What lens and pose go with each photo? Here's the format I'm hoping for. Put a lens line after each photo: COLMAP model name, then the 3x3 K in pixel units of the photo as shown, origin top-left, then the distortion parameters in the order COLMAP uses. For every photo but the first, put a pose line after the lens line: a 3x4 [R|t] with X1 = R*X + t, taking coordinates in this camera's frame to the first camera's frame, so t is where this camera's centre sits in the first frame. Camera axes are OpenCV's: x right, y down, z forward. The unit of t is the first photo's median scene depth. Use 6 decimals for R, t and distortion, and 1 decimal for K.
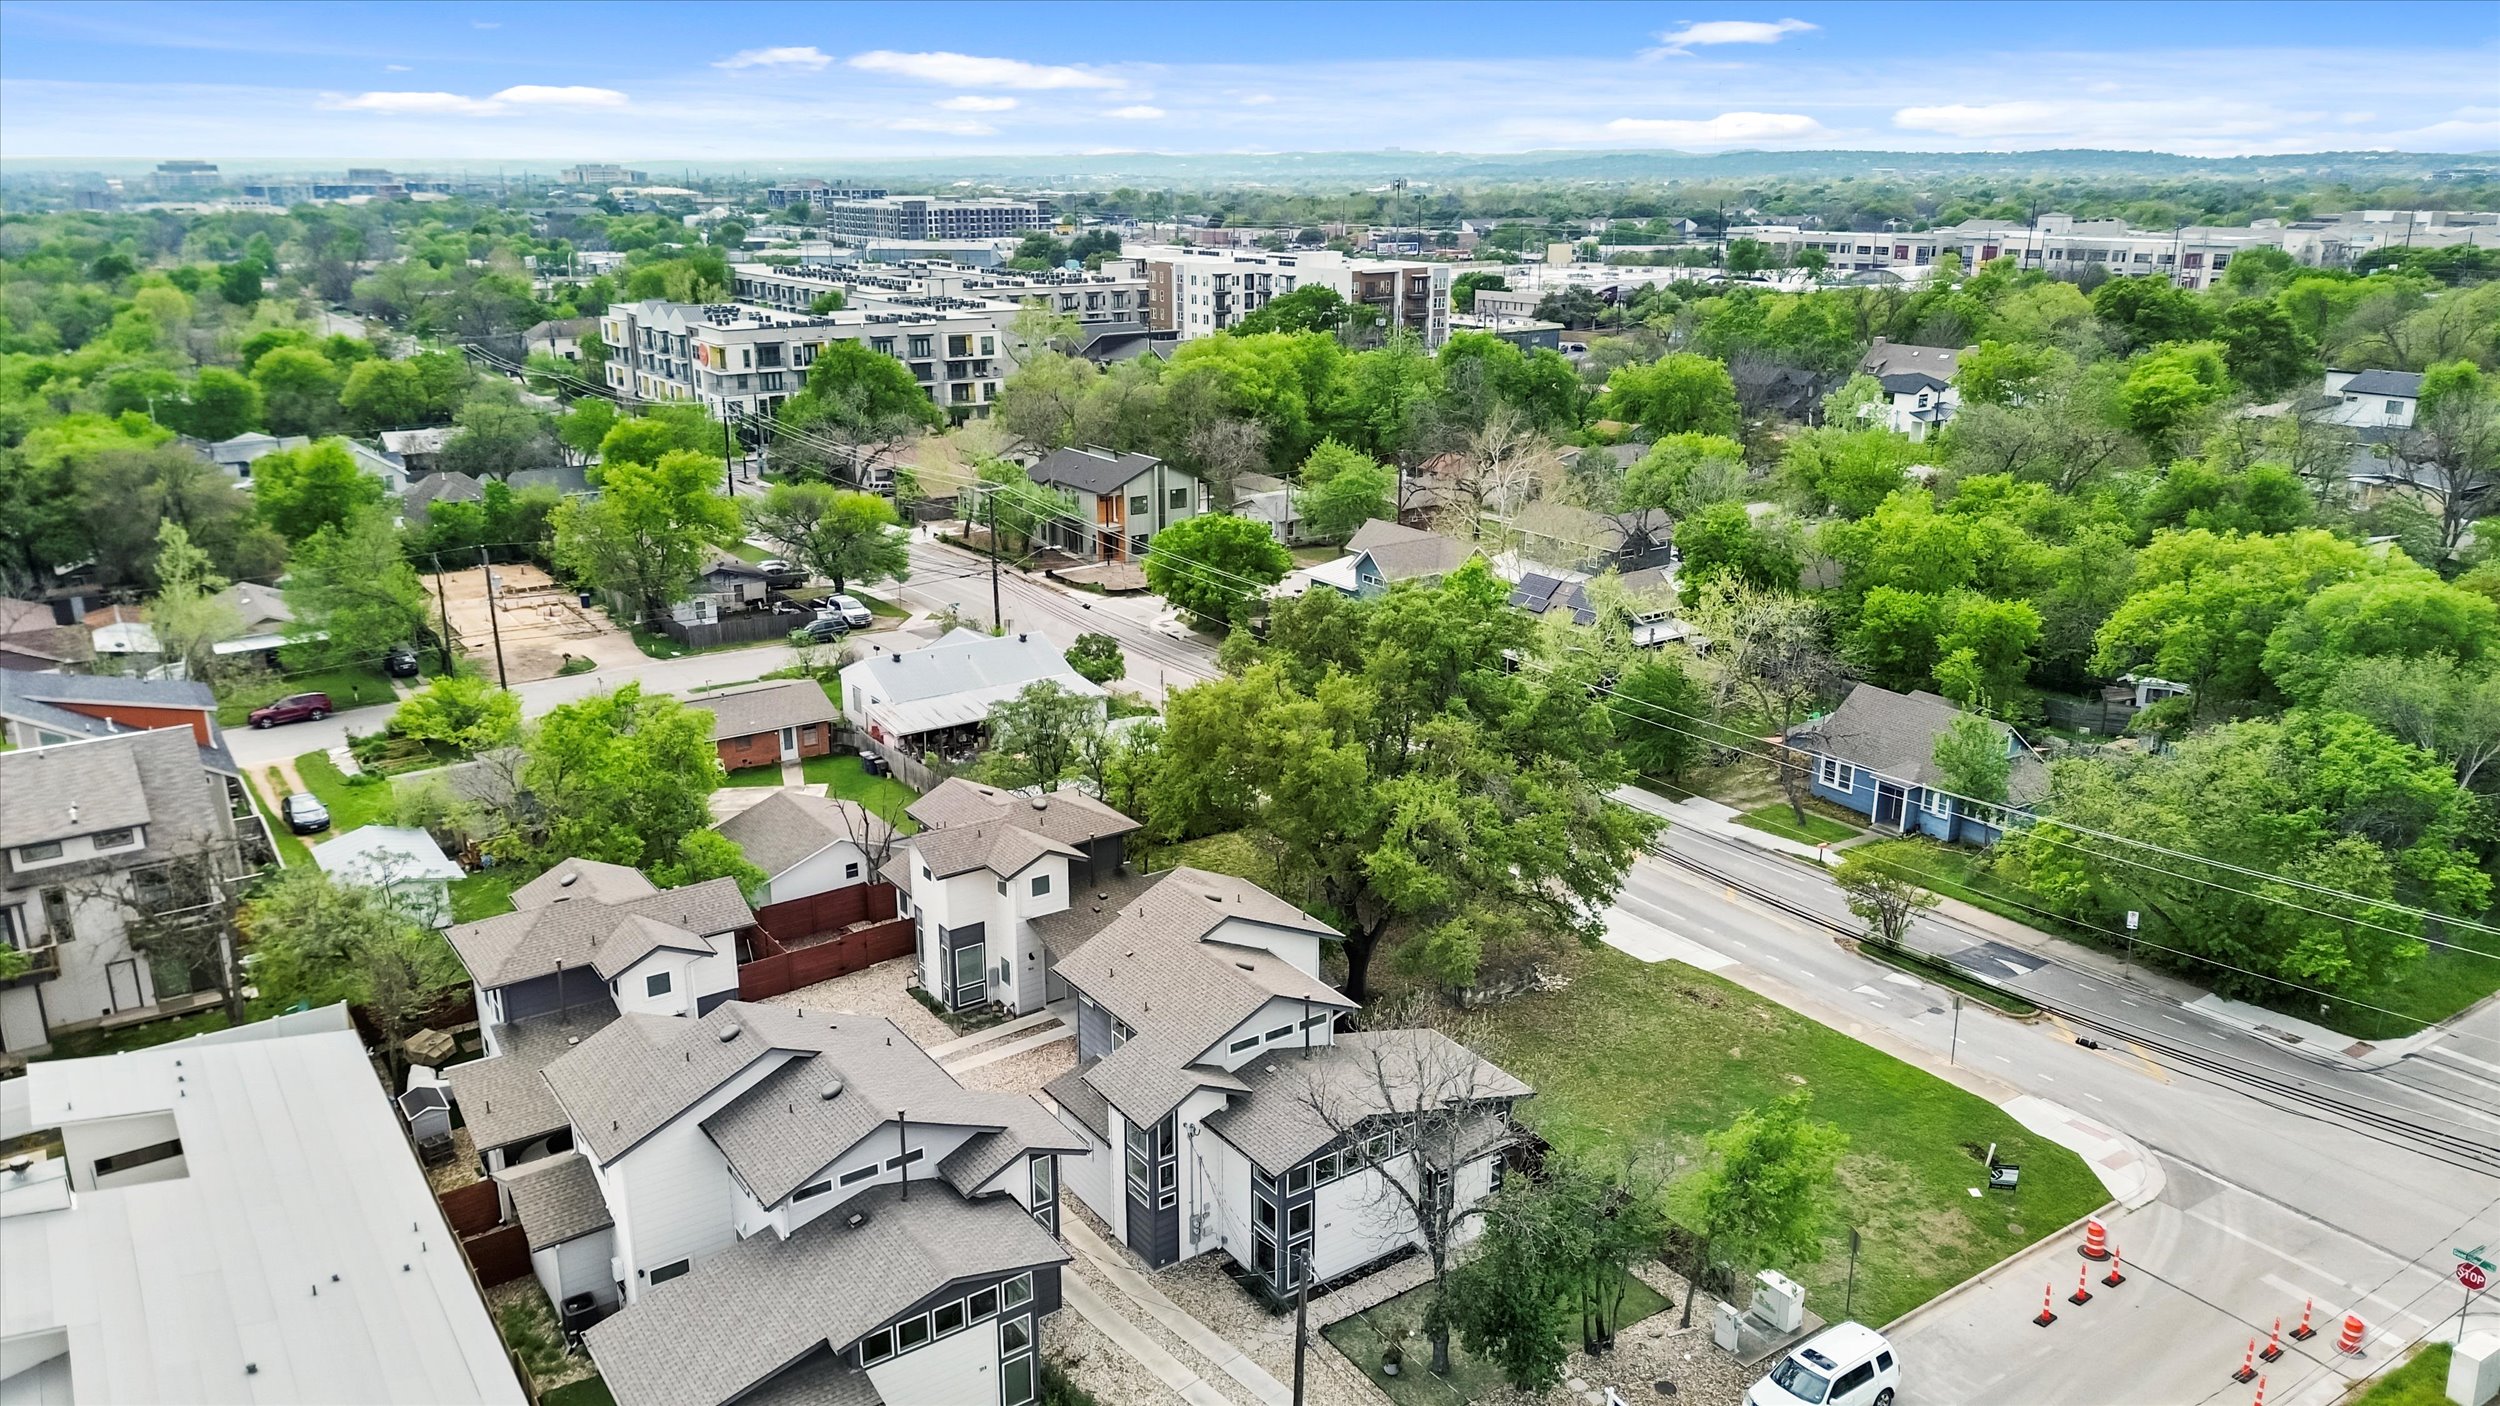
lens RADIAL K [[1760.7, 0, 1254.5], [0, 1760.7, 721.2], [0, 0, 1]] dist [0.056224, -0.060249]
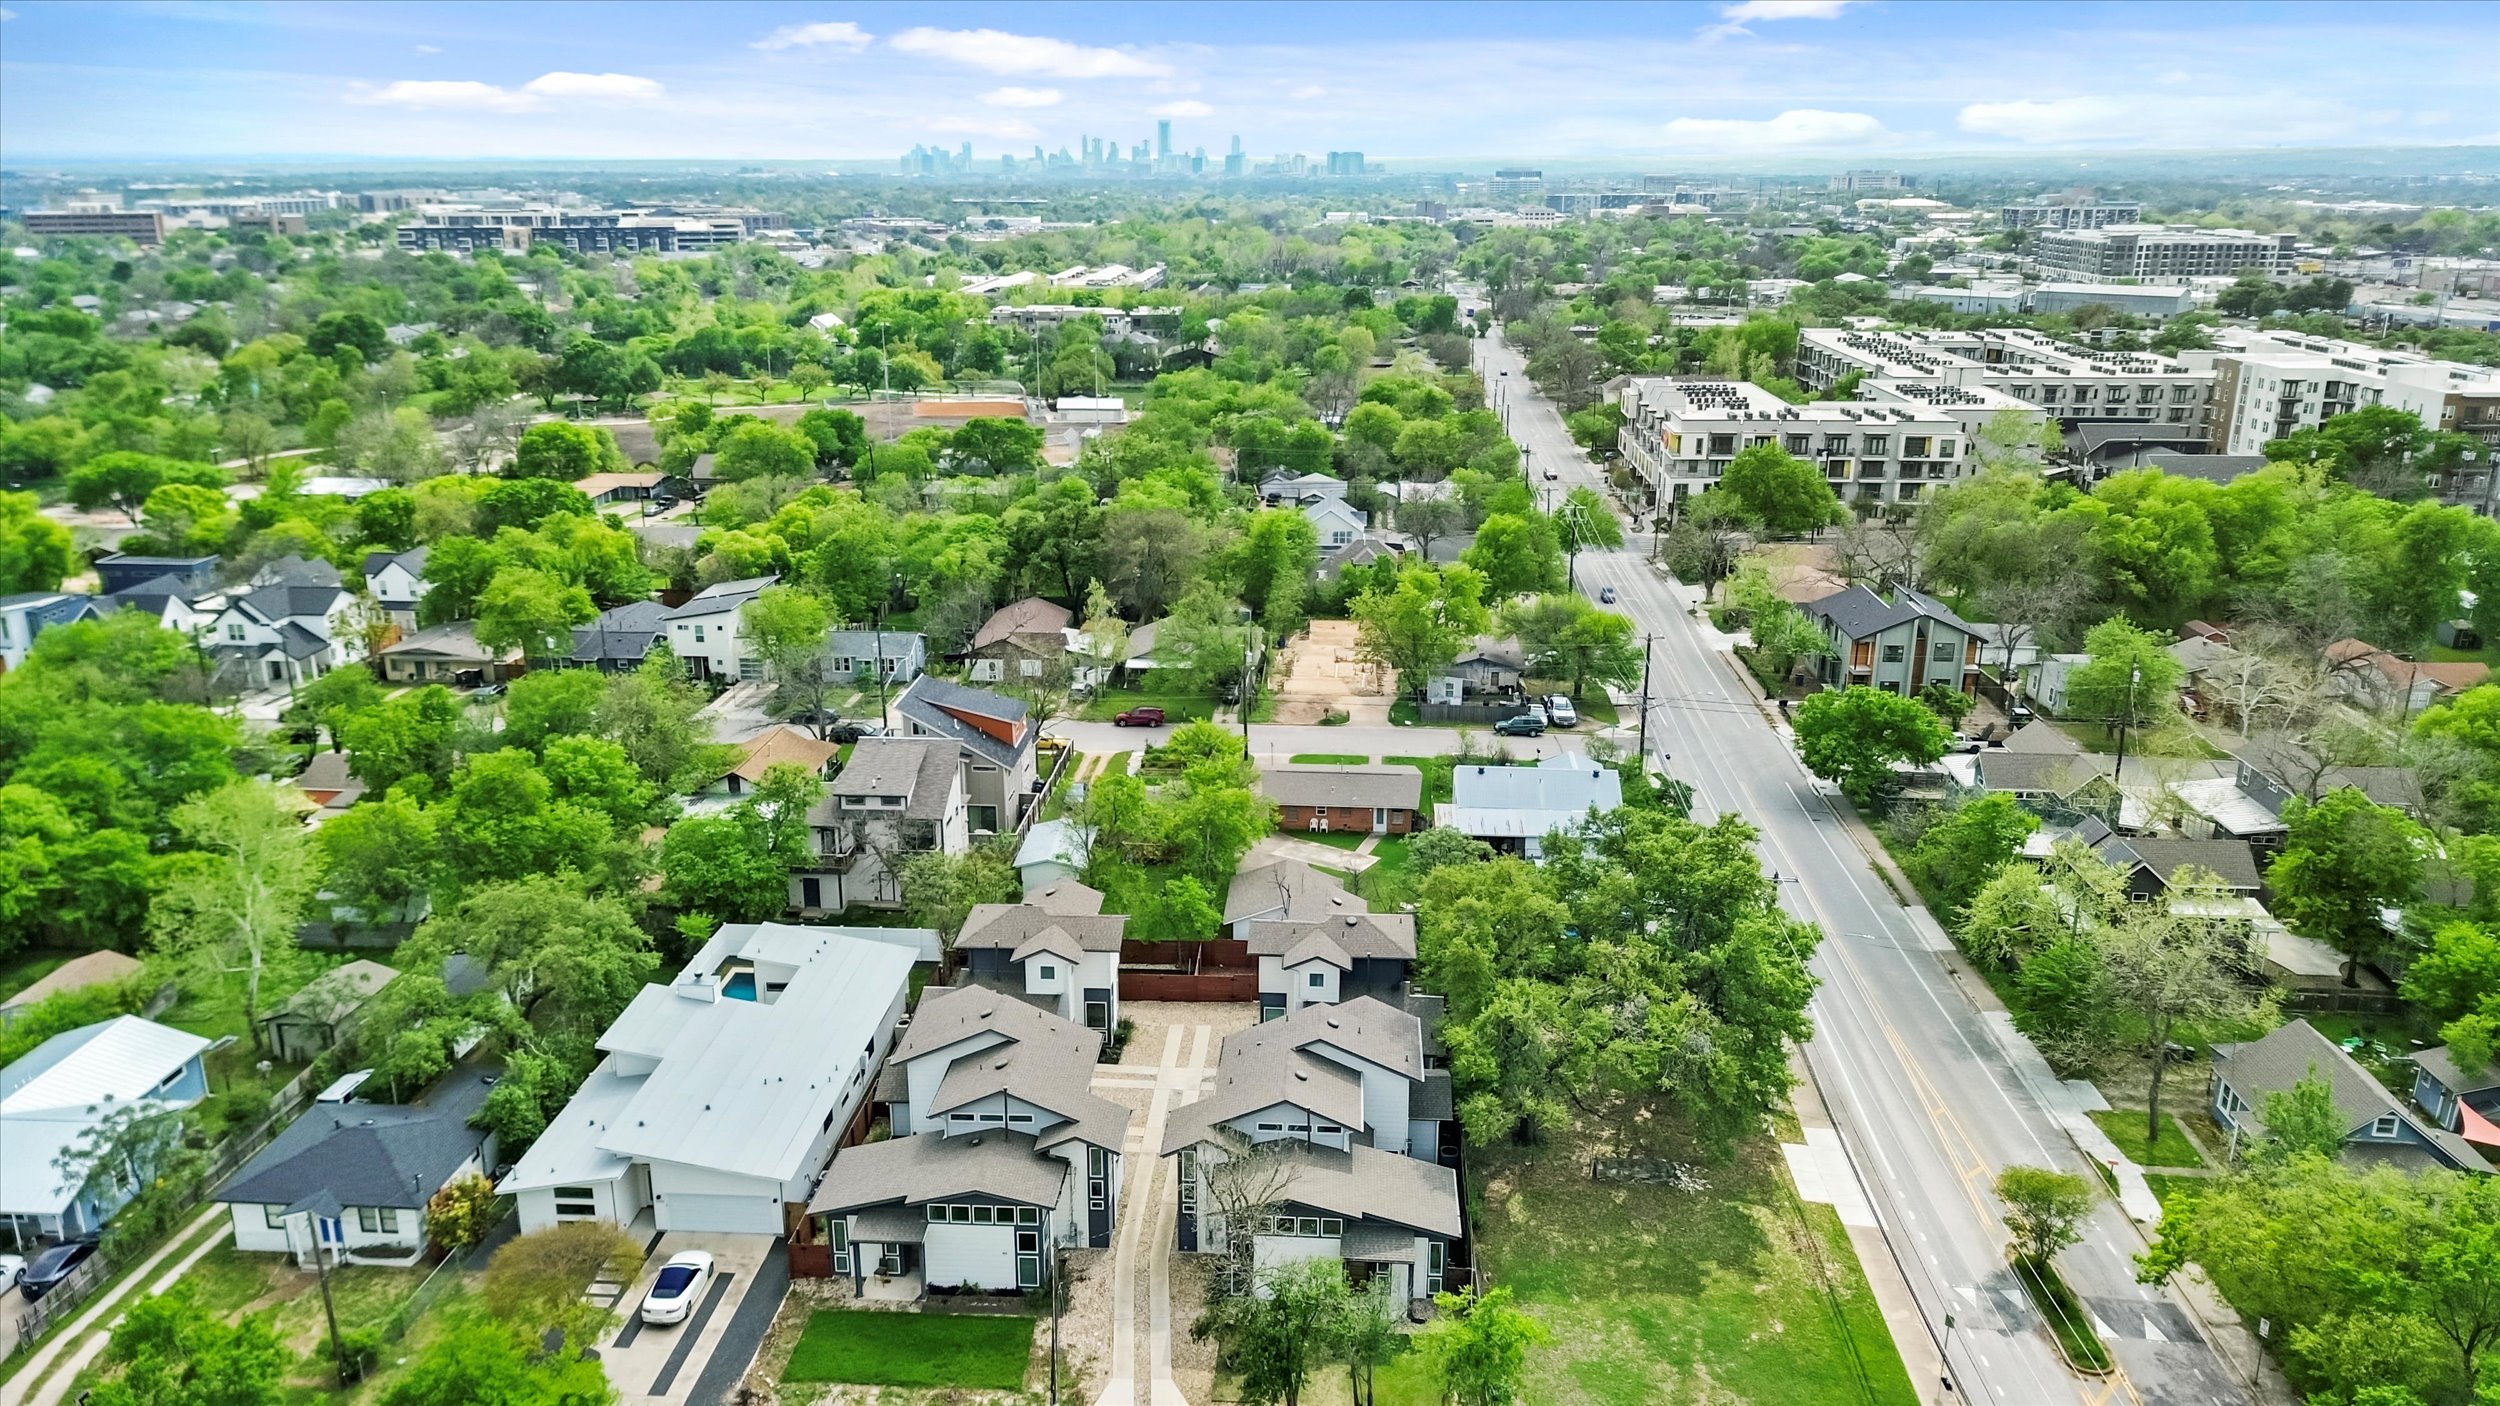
lens RADIAL K [[1760.7, 0, 1241.9], [0, 1760.7, 705.5], [0, 0, 1]] dist [0.056224, -0.060249]
pose [[0.775962, 0.187345, -0.602316, 0.310346], [-0.189455, 0.980008, 0.060749, -0.094845], [0.601656, 0.066973, 0.795943, -0.075672]]
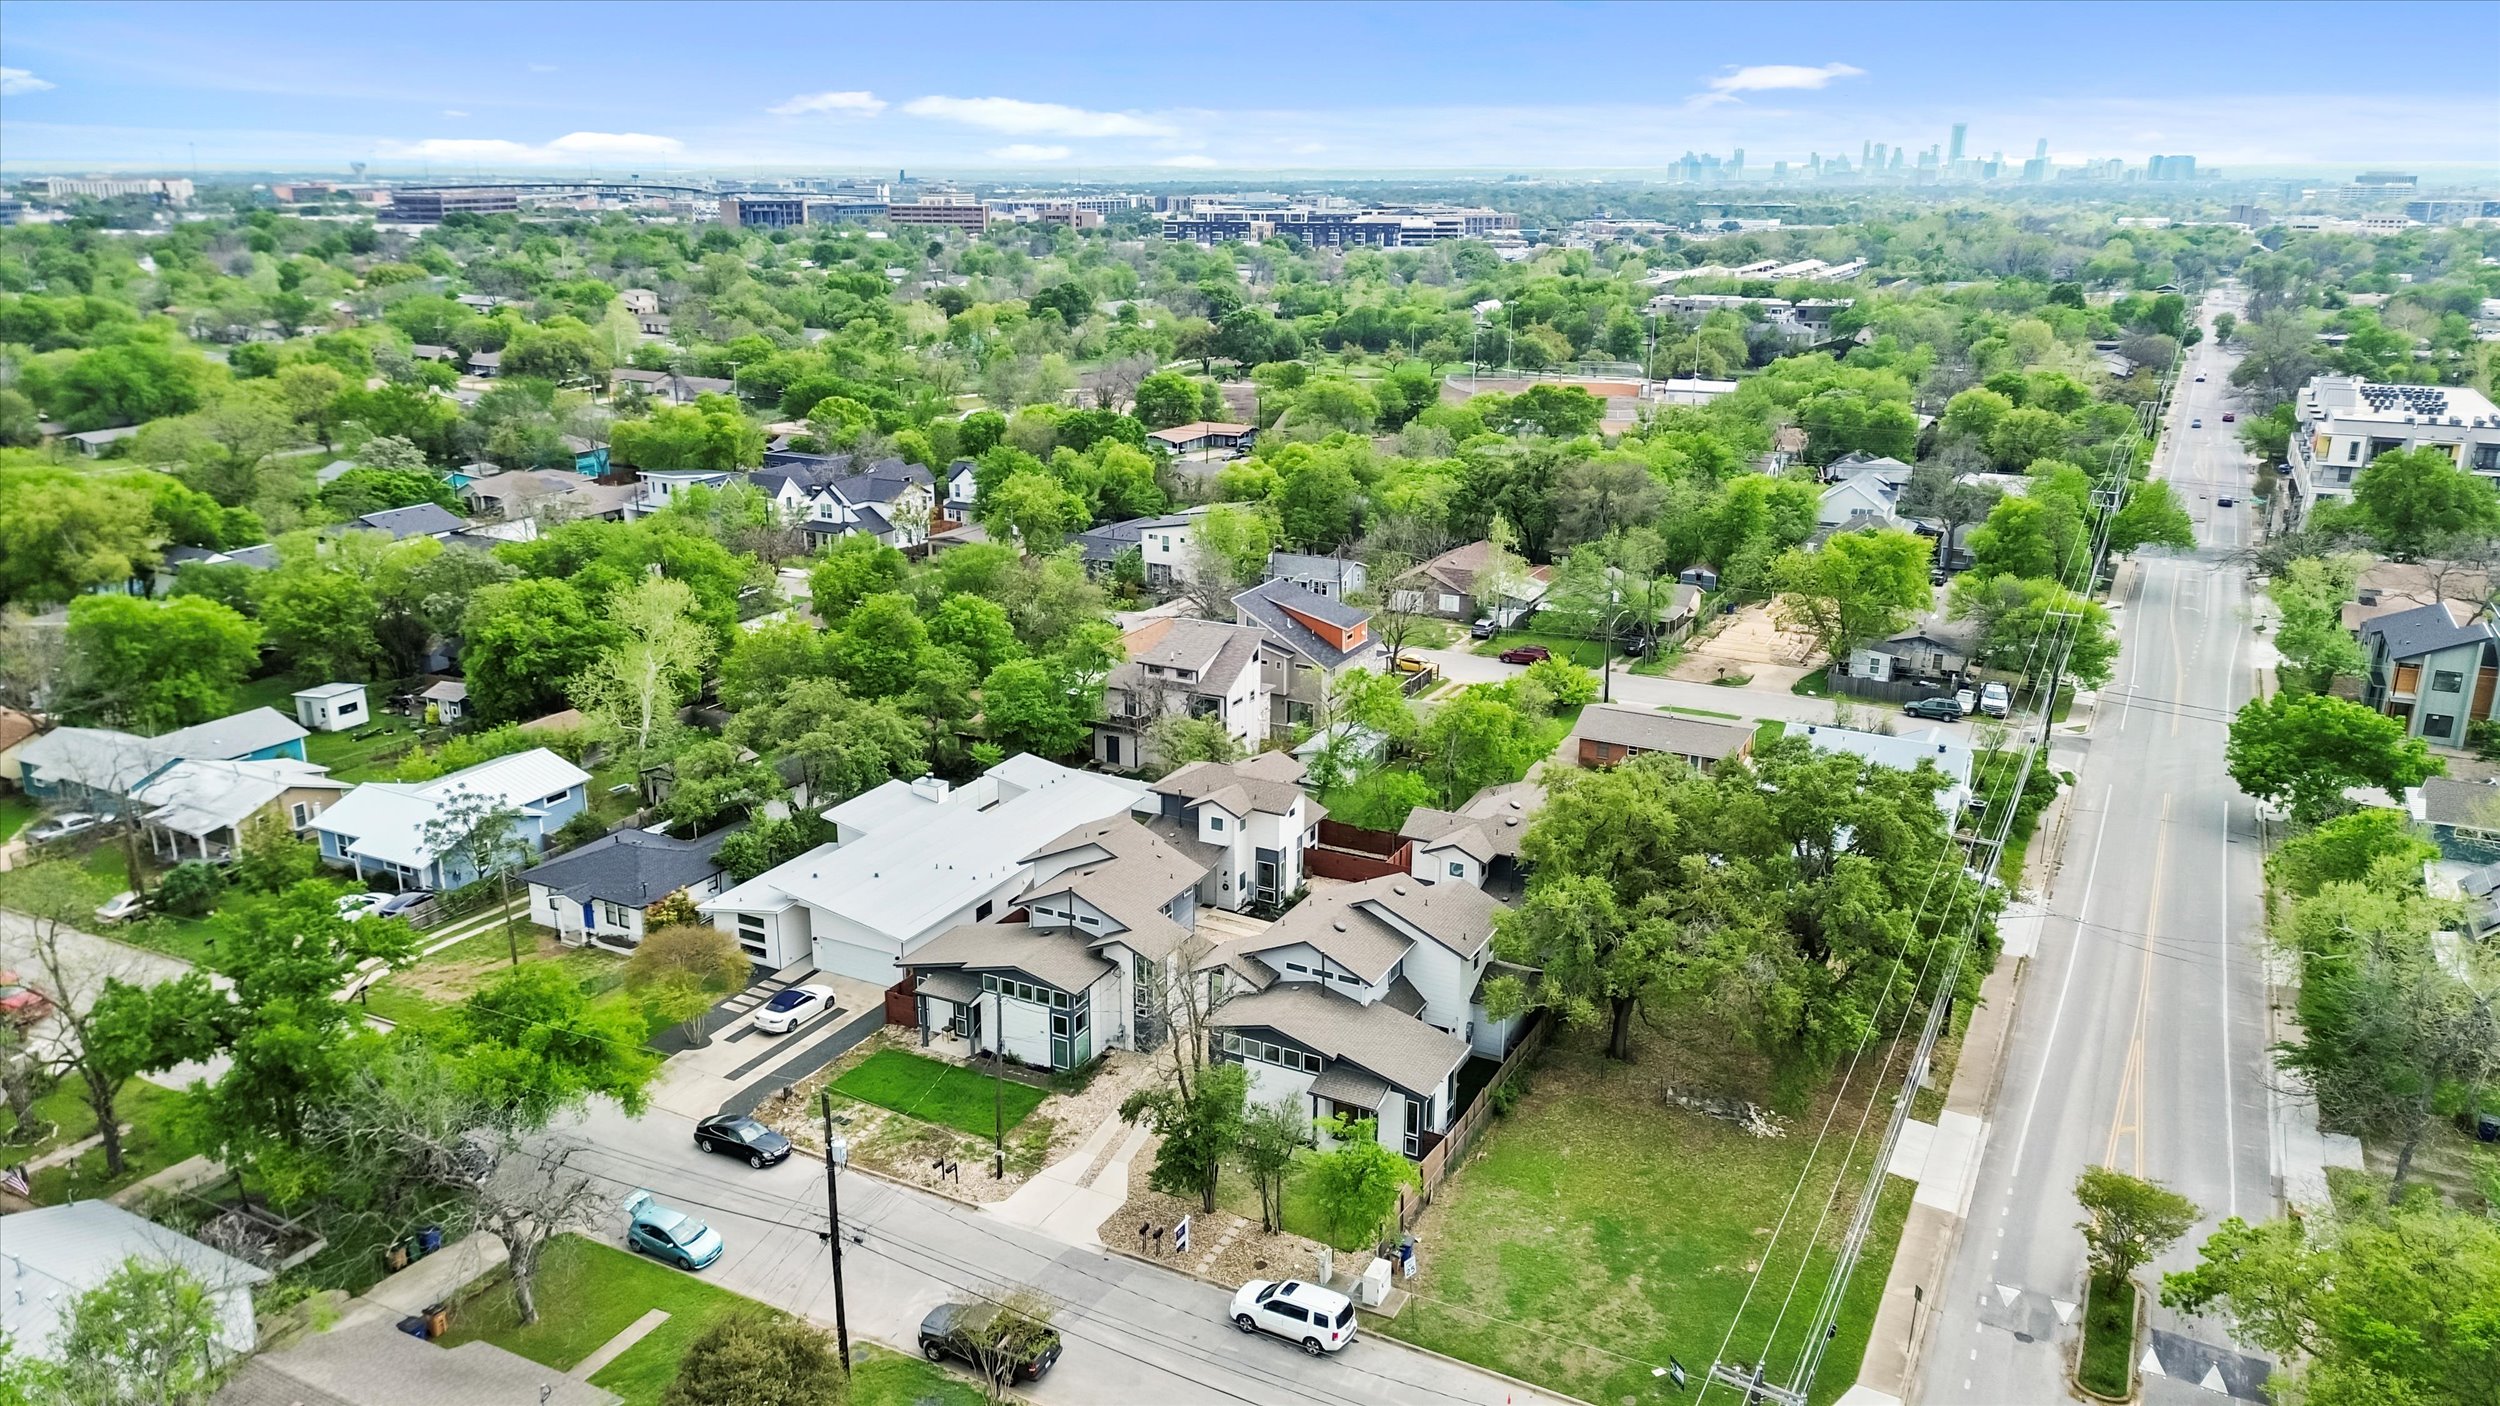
lens RADIAL K [[1760.7, 0, 1241.6], [0, 1760.7, 707.0], [0, 0, 1]] dist [0.056224, -0.060249]
pose [[0.455287, 0.260820, -0.851286, 0.467635], [-0.268457, 0.951846, 0.148053, -0.092651], [0.848908, 0.161128, 0.503382, 0.069315]]
